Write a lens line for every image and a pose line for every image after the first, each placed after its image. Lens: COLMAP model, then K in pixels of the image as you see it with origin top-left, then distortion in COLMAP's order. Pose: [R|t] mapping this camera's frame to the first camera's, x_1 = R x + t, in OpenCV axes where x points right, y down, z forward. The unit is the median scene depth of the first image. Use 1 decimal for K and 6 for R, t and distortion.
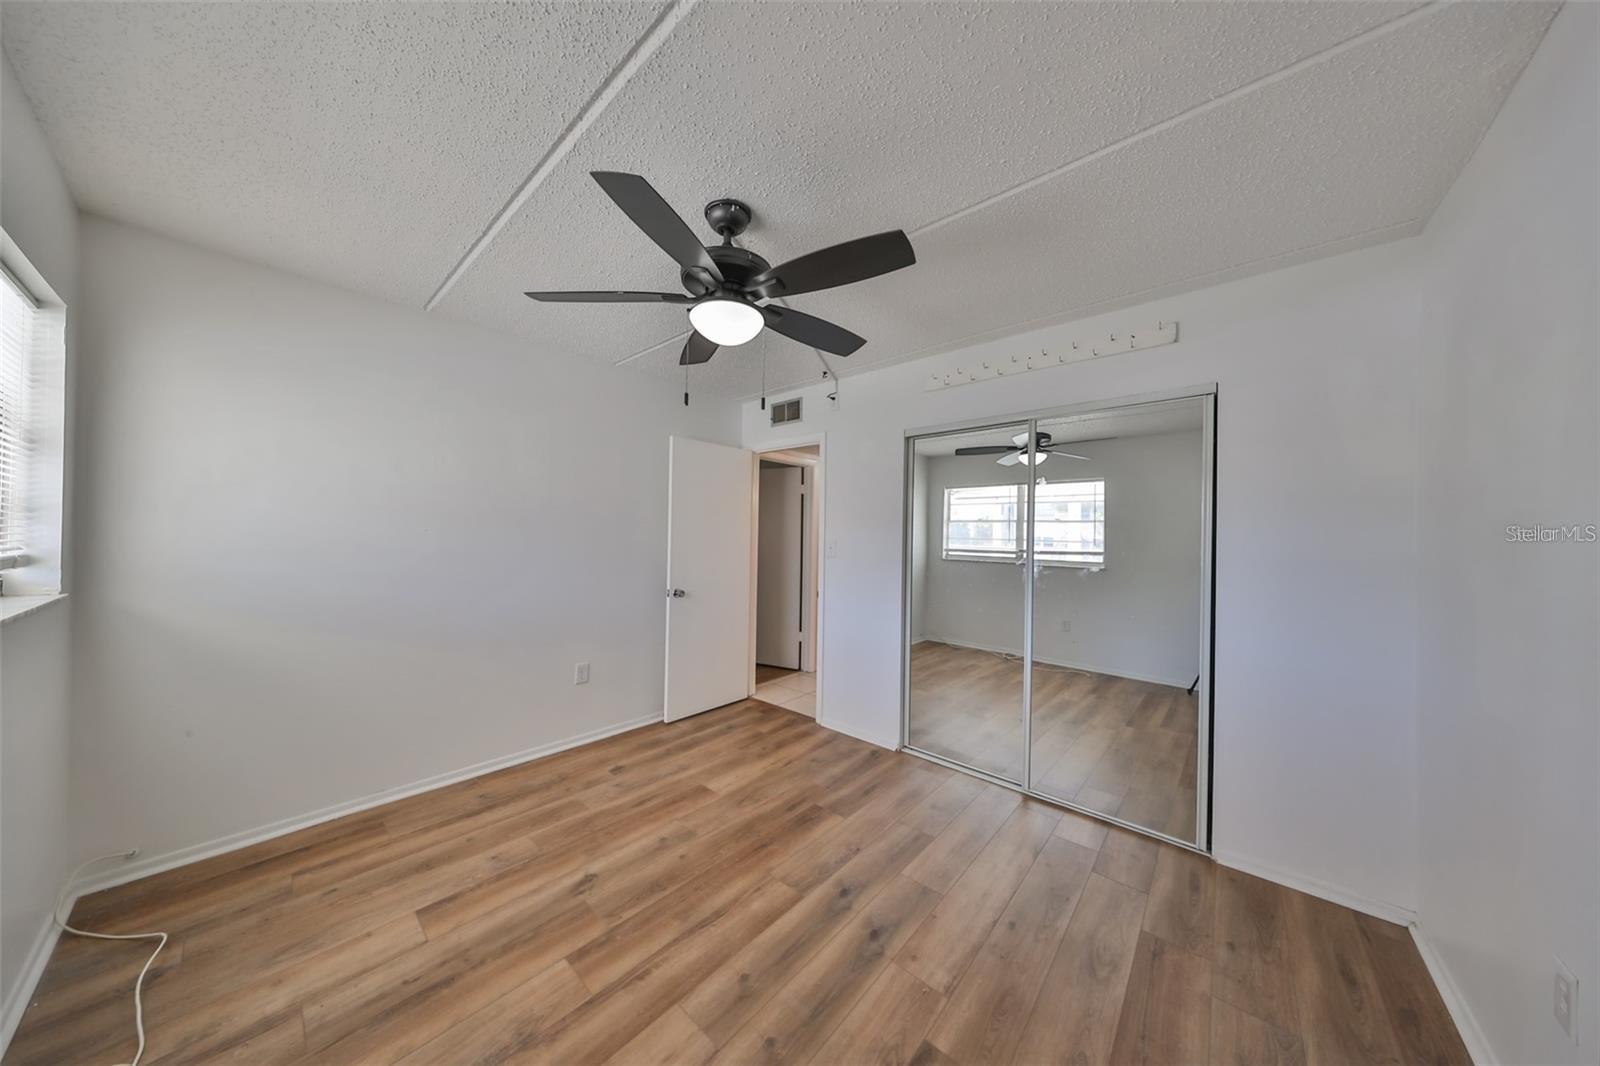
lens RADIAL K [[493.8, 0, 809.4], [0, 493.8, 537.3], [0, 0, 1]] dist [-0.001081, -0.000027]
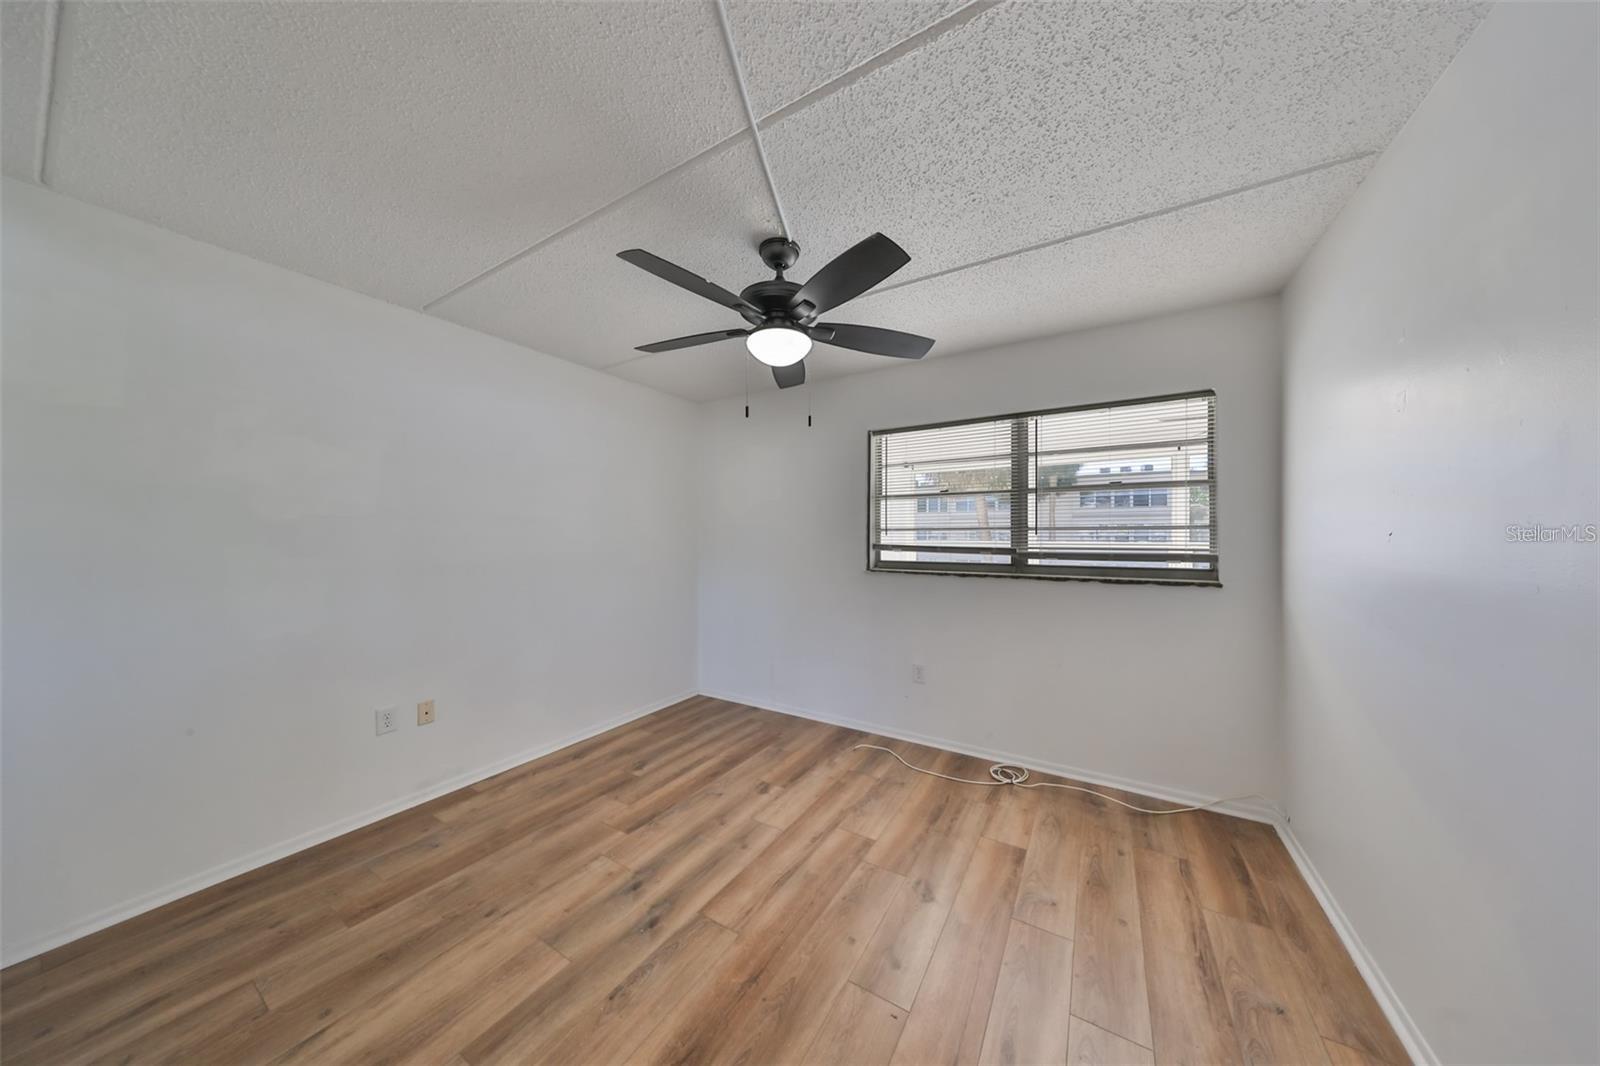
lens RADIAL K [[490.6, 0, 789.3], [0, 490.6, 531.9], [0, 0, 1]] dist [0.000731, 0.000164]
pose [[-0.990883, -0.019793, -0.133261, -0.044818], [-0.018556, 0.999773, -0.010516, 0.002182], [0.133438, -0.007947, -0.991025, 1.980092]]
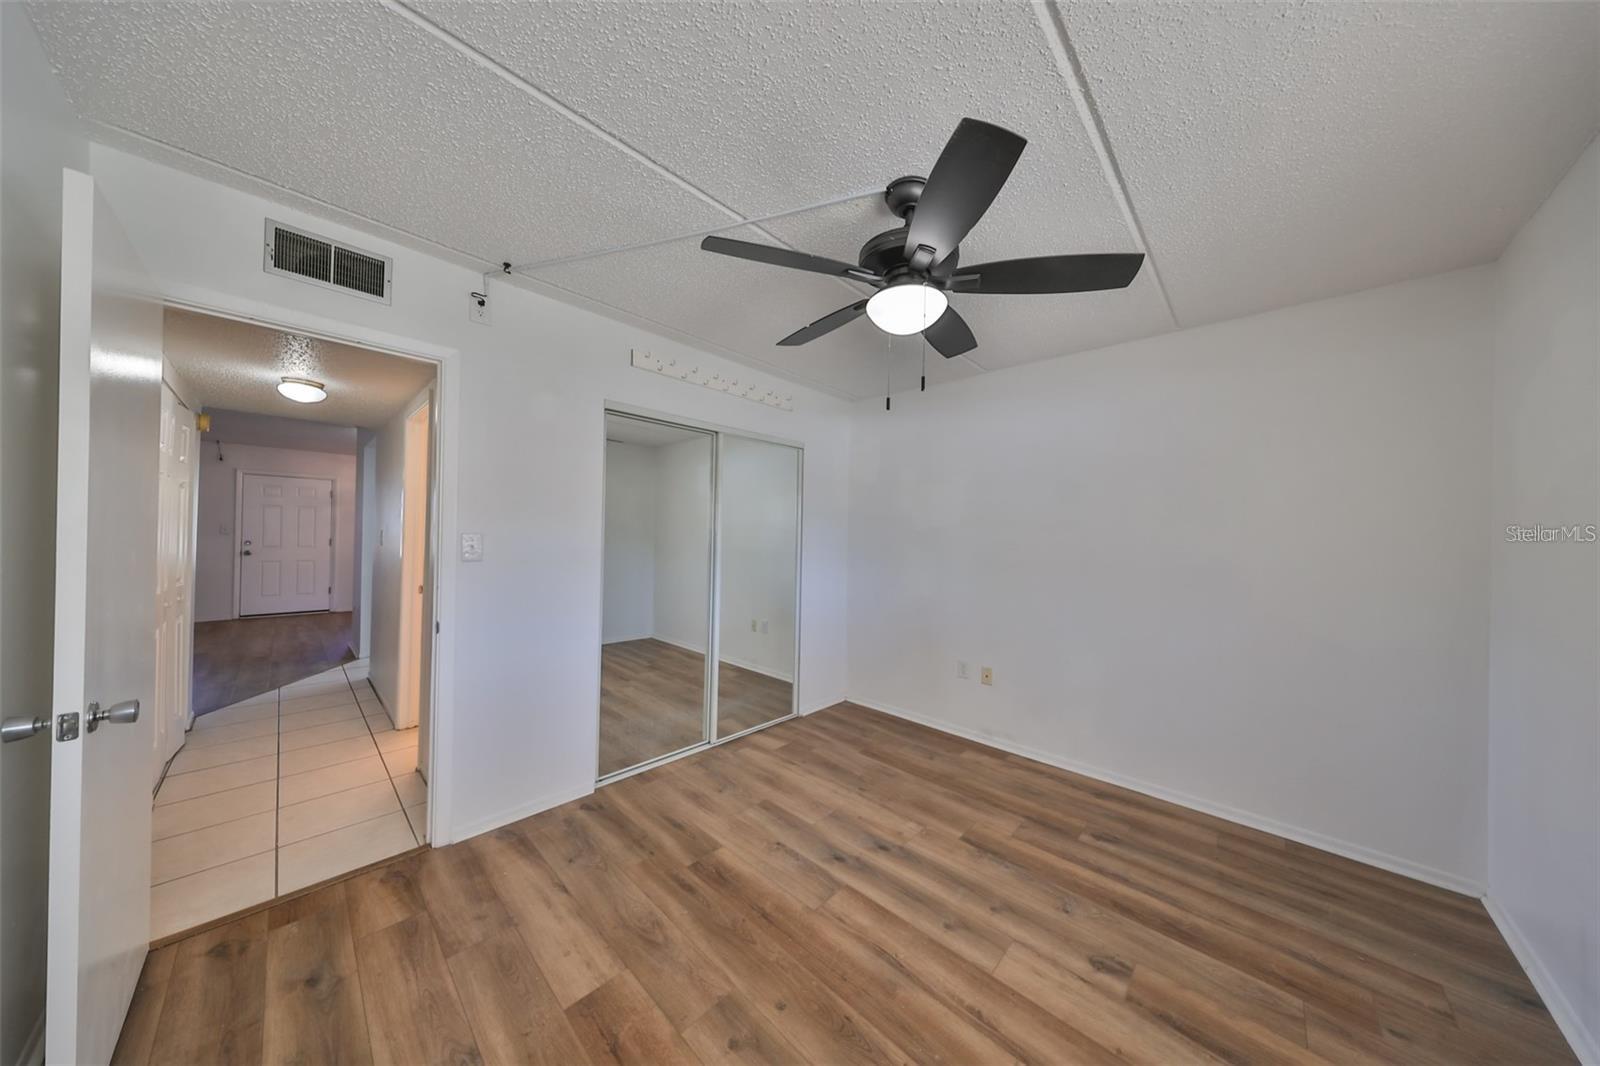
lens RADIAL K [[484.7, 0, 809.1], [0, 484.7, 535.4], [0, 0, 1]] dist [0.000588, 0.000108]
pose [[0.044814, -0.016861, 0.998853, -1.023076], [-0.020940, 0.999622, 0.017814, -0.019902], [-0.998776, -0.021714, 0.044444, 1.056550]]
